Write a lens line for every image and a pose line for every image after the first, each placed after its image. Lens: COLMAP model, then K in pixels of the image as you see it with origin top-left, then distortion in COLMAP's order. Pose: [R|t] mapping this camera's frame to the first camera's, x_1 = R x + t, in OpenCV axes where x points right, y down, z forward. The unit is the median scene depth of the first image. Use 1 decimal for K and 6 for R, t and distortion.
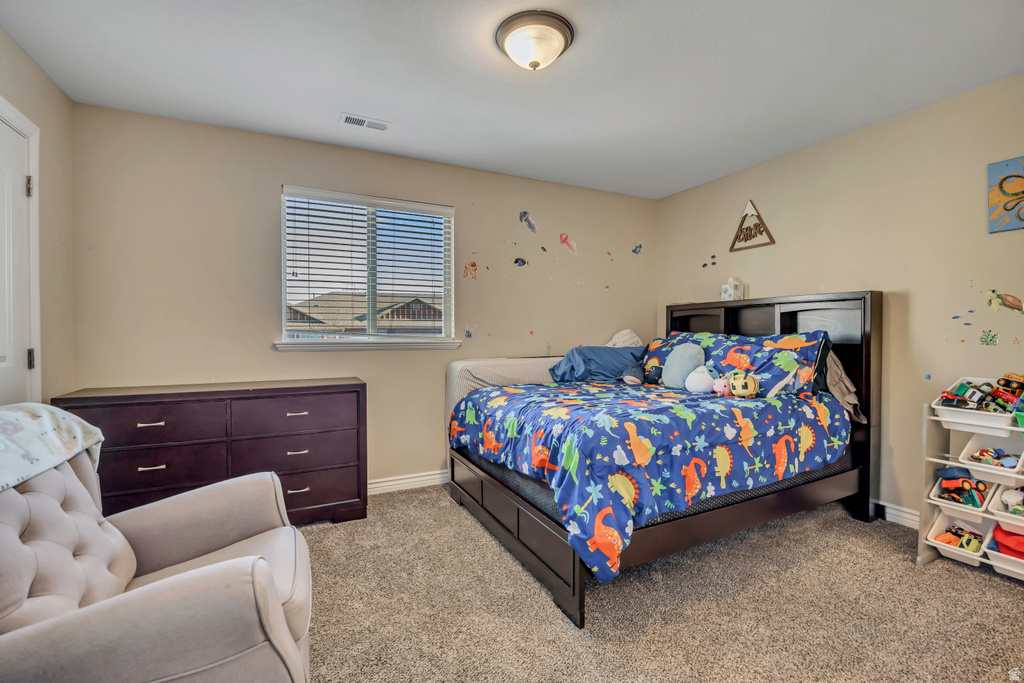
lens RADIAL K [[436.5, 0, 508.9], [0, 436.5, 337.5], [0, 0, 1]] dist [-0.008472, 0.002466]
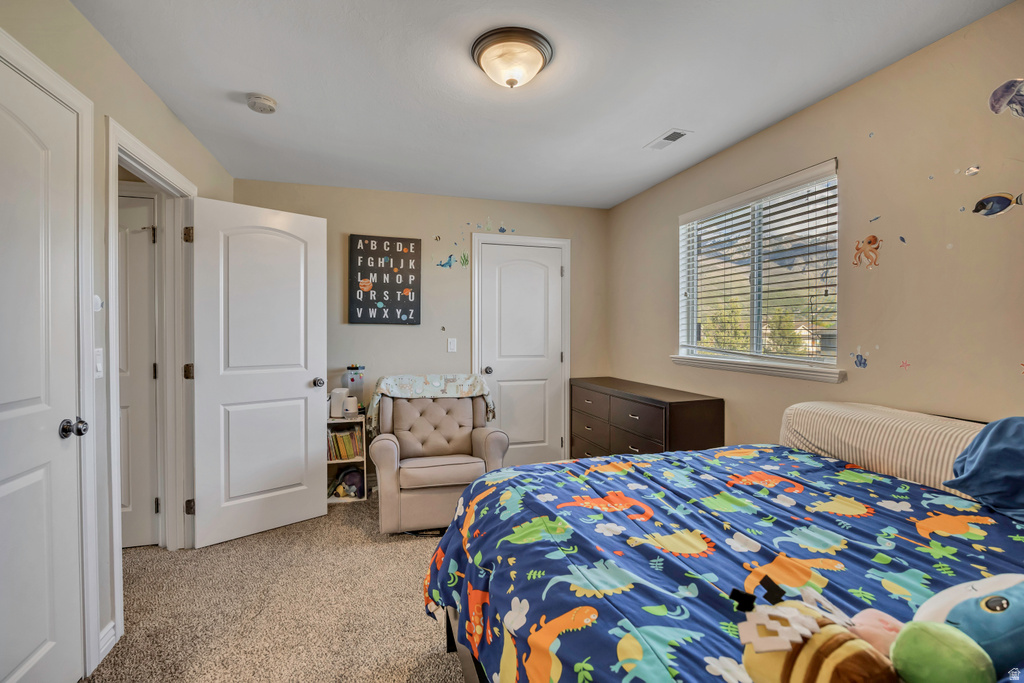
lens RADIAL K [[436.5, 0, 509.5], [0, 436.5, 337.1], [0, 0, 1]] dist [-0.008472, 0.002466]
pose [[-0.138269, 0.013754, -0.990299, 0.551688], [-0.014706, 0.999765, 0.015938, -0.042041], [0.990286, 0.016767, -0.138034, 0.609268]]
